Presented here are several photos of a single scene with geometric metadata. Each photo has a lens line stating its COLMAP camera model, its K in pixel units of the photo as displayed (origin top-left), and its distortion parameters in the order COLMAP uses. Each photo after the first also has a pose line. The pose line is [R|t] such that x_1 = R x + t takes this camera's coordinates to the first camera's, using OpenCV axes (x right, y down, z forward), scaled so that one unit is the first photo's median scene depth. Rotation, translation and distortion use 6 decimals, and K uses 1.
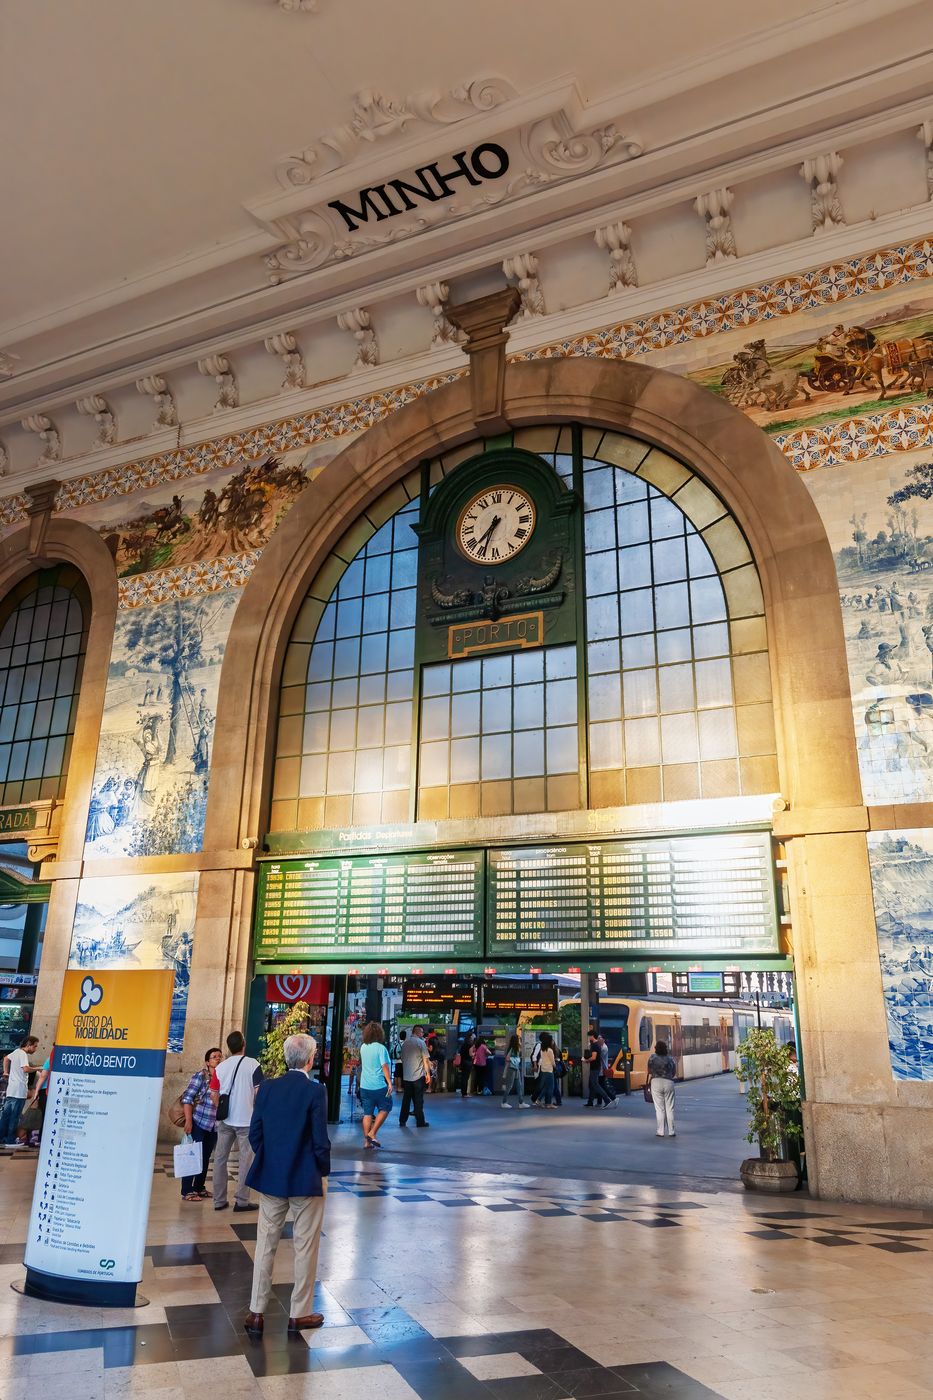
lens RADIAL K [[994.5, 0, 504.1], [0, 994.5, 697.2], [0, 0, 1]] dist [-0.011132, 0.012698]
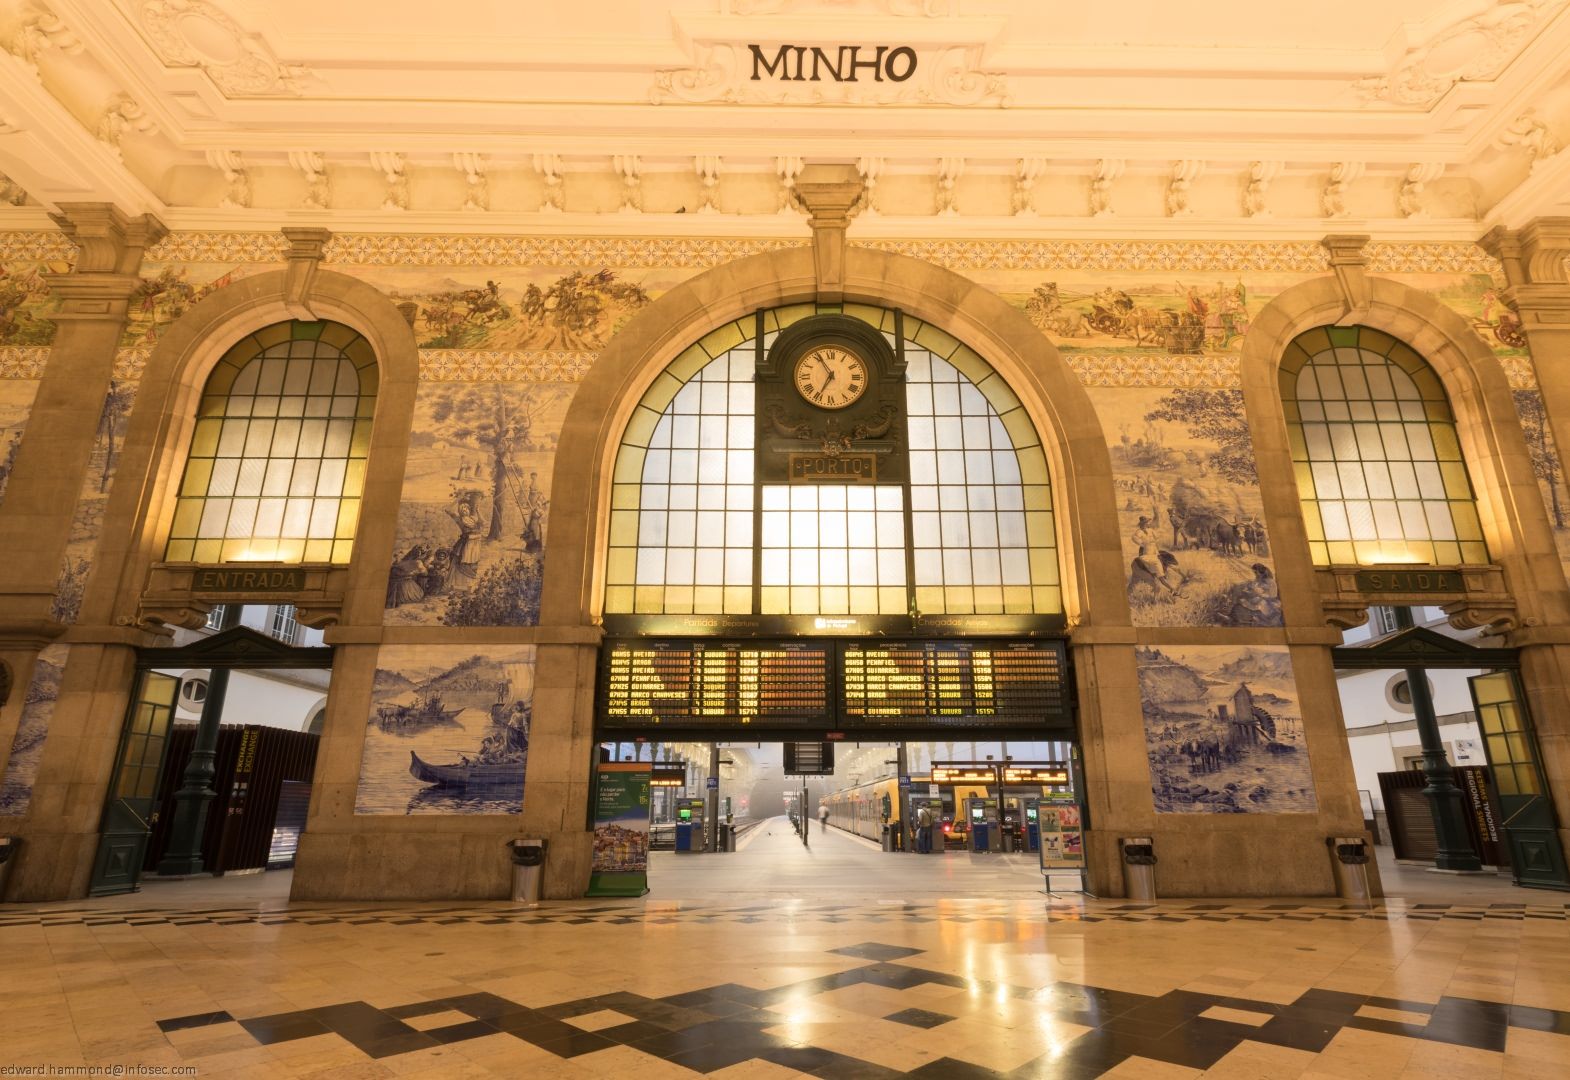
lens RADIAL K [[713.2, 0, 807.7], [0, 713.2, 600.0], [0, 0, 1]] dist [-0.000229, 0.004018]
pose [[0.899728, 0.092754, 0.426481, -0.395579], [-0.119707, 0.992128, 0.036766, 0.070549], [-0.419714, -0.084133, 0.903749, 0.212936]]
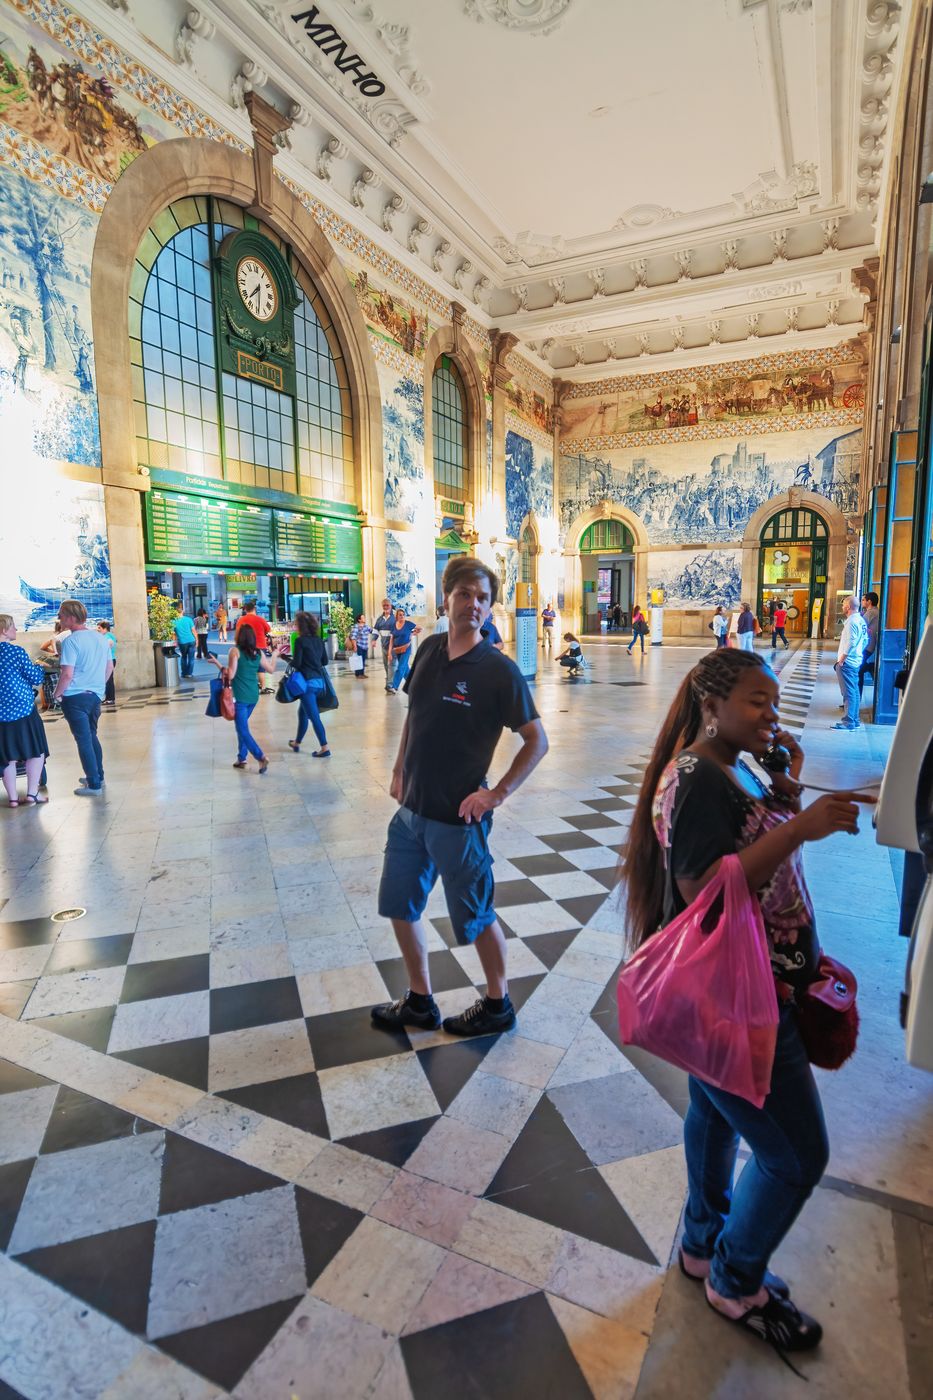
lens RADIAL K [[728.2, 0, 467.0], [0, 728.2, 736.3], [0, 0, 1]] dist [-0.022899, -0.000384]
pose [[0.015090, -0.195679, 0.980552, -1.287684], [-0.300976, 0.934292, 0.191079, 0.169392], [-0.953512, -0.298006, -0.044796, 0.557752]]
